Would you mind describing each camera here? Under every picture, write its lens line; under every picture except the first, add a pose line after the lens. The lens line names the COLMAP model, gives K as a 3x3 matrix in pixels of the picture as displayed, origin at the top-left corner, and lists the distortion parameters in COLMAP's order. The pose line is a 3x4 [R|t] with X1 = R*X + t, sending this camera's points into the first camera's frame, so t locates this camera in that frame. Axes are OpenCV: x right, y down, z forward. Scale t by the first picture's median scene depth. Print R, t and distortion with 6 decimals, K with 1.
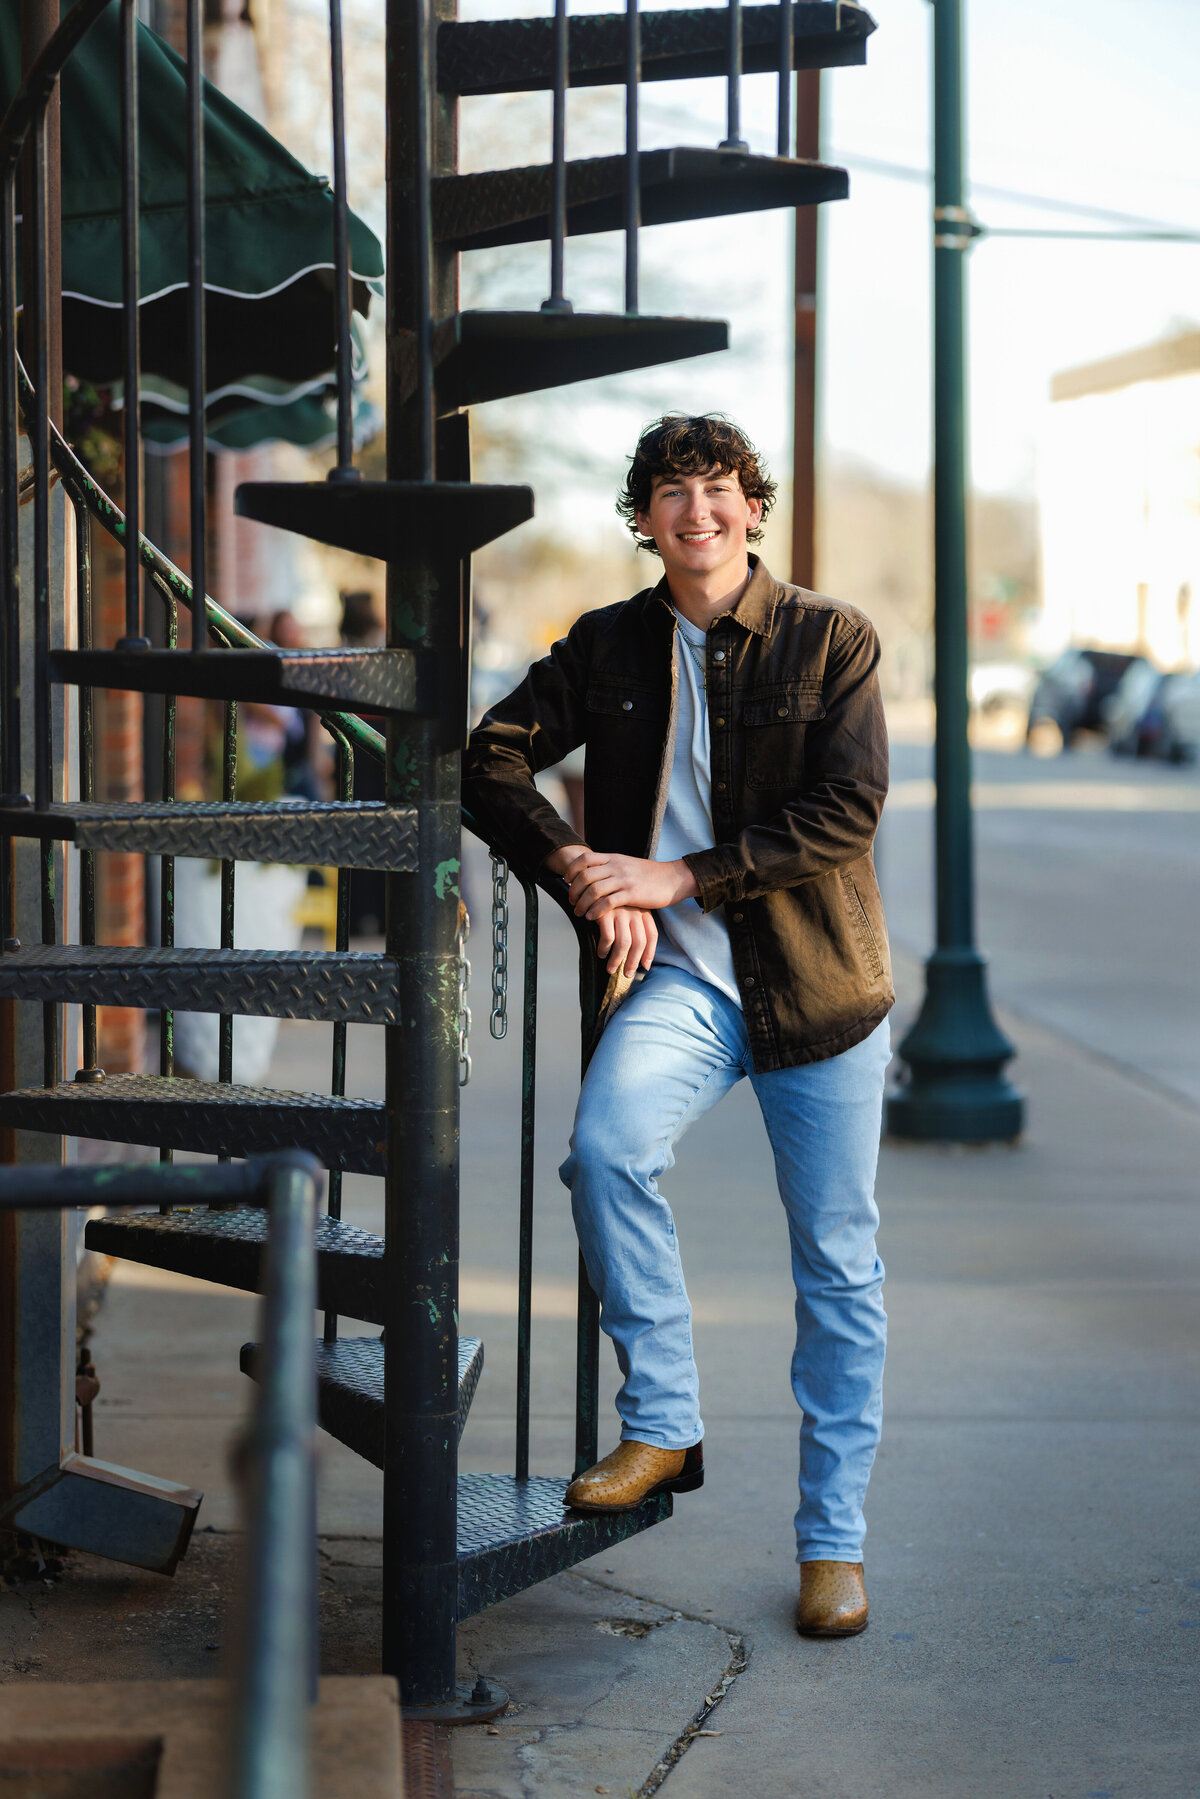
lens RADIAL K [[4360.2, 0, 600.0], [0, 4360.2, 899.5], [0, 0, 1]] dist [-0.021007, -0.012313]
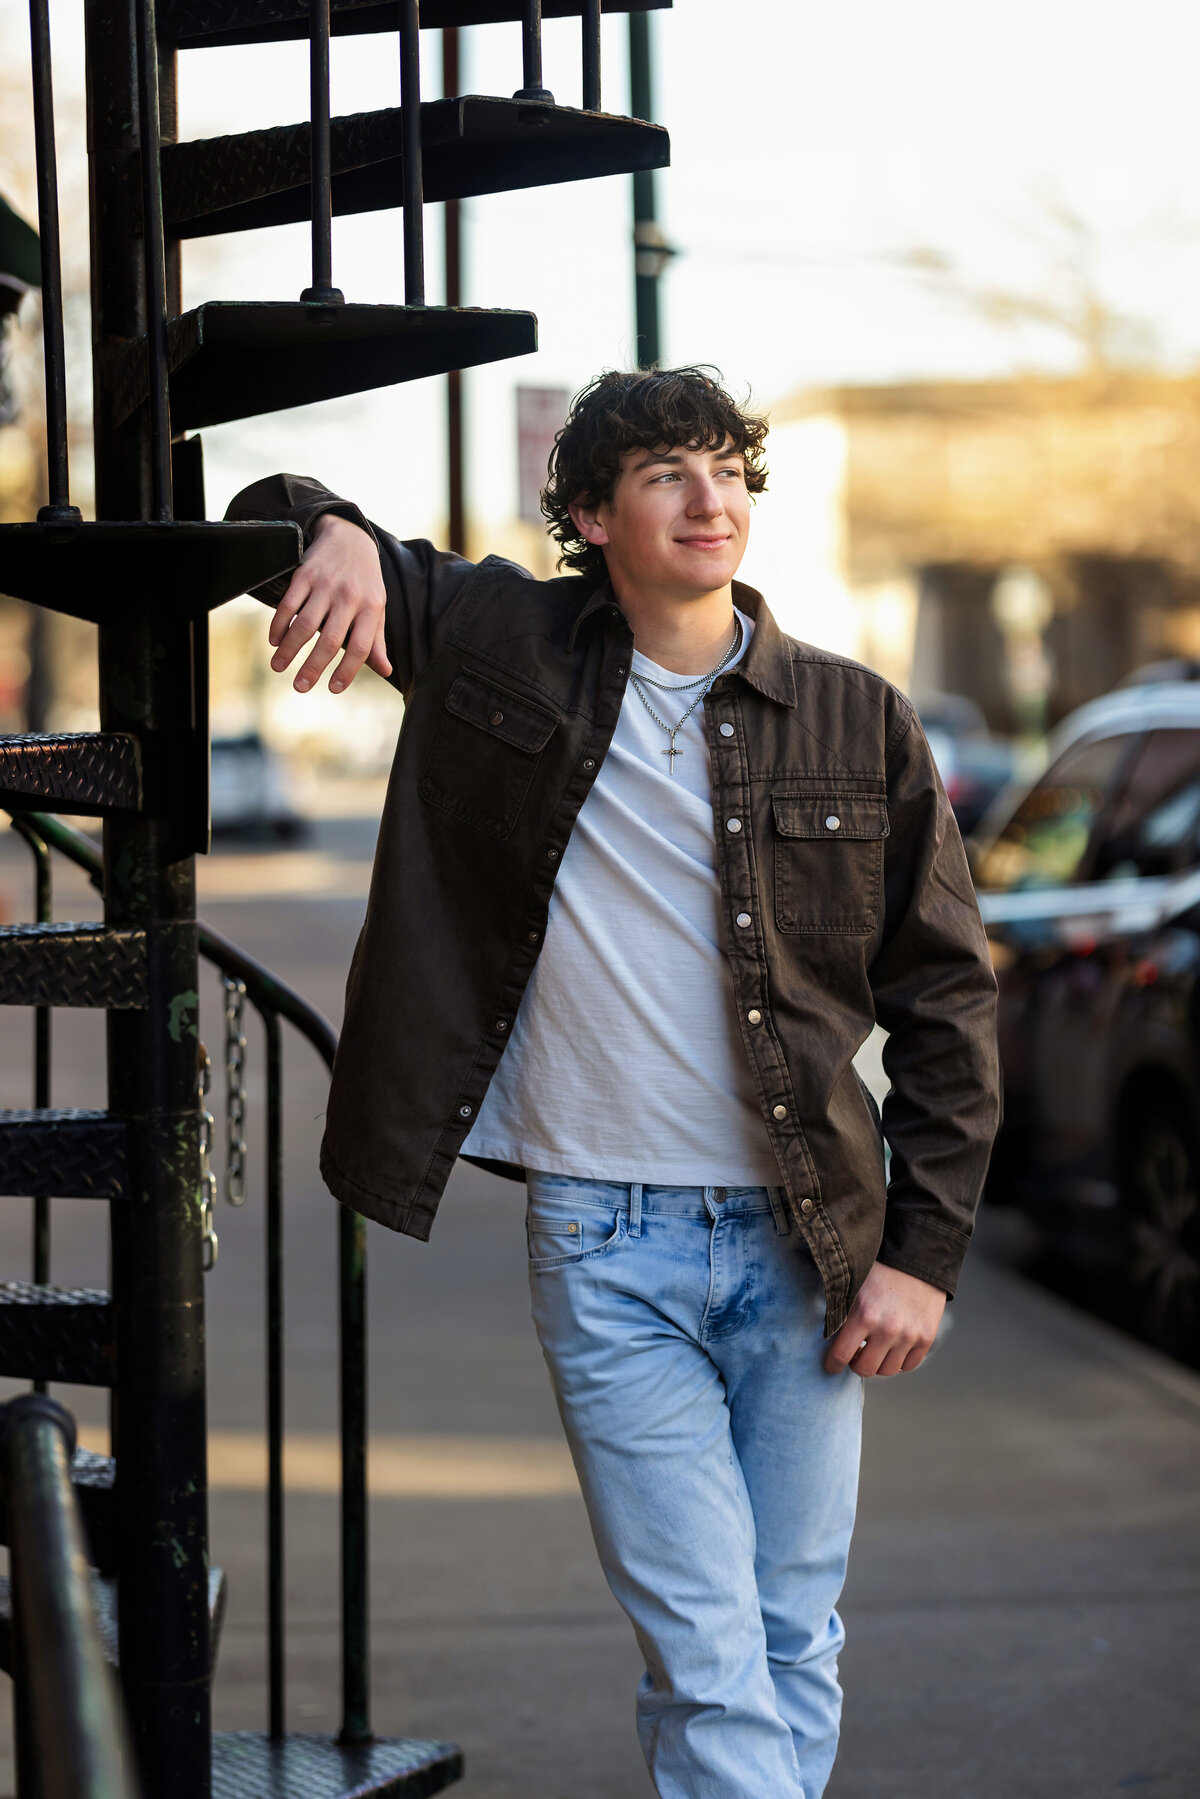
lens RADIAL K [[4431.1, 0, 439.4], [0, 4431.1, 897.7], [0, 0, 1]] dist [-0.101434, -1.115434]
pose [[0.998078, -0.023645, 0.057285, -0.033942], [0.024593, 0.999571, -0.015897, -0.012366], [-0.056884, 0.017275, 0.998231, 0.180062]]
